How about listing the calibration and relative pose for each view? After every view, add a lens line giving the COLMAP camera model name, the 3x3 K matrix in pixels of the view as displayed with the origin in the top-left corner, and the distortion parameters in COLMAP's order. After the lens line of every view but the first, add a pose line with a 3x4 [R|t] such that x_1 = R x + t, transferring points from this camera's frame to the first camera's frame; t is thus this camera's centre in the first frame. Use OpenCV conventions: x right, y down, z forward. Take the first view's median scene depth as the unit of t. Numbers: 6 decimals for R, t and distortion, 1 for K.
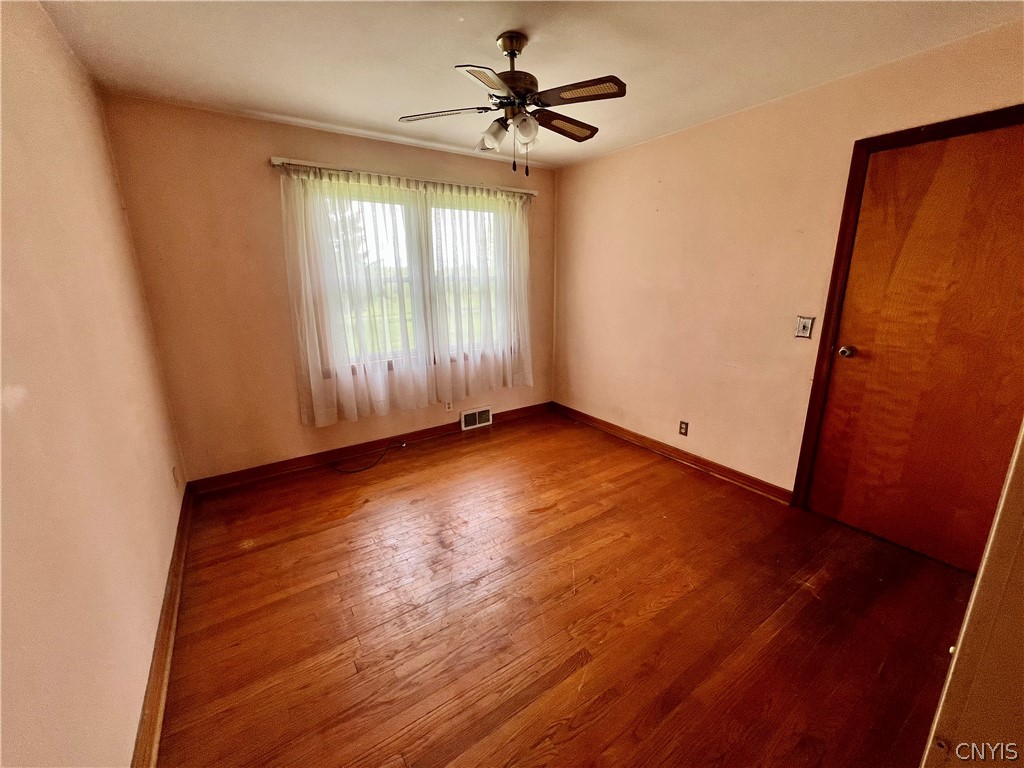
lens RADIAL K [[409.3, 0, 511.4], [0, 409.3, 381.9], [0, 0, 1]] dist [0.000440, 0.000275]
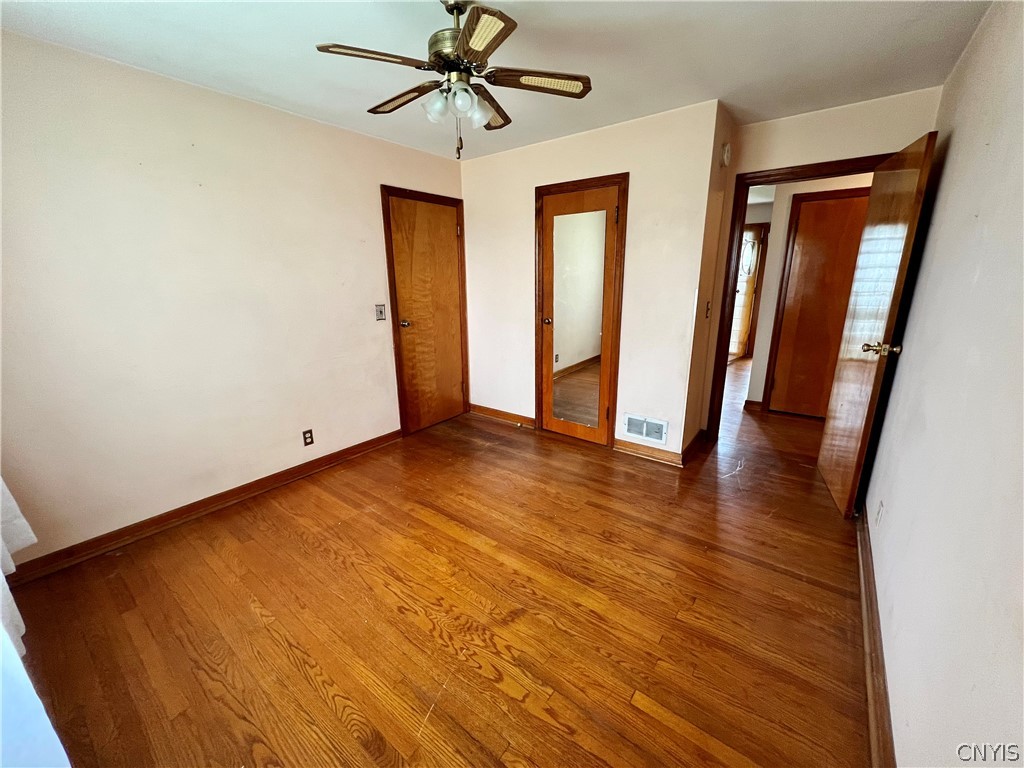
lens RADIAL K [[409.3, 0, 511.4], [0, 409.3, 381.9], [0, 0, 1]] dist [0.000440, 0.000275]
pose [[-0.313194, -0.228333, 0.921832, -0.757555], [0.247153, 0.917623, 0.311261, -0.244399], [-0.916965, 0.325319, -0.230961, 1.017714]]
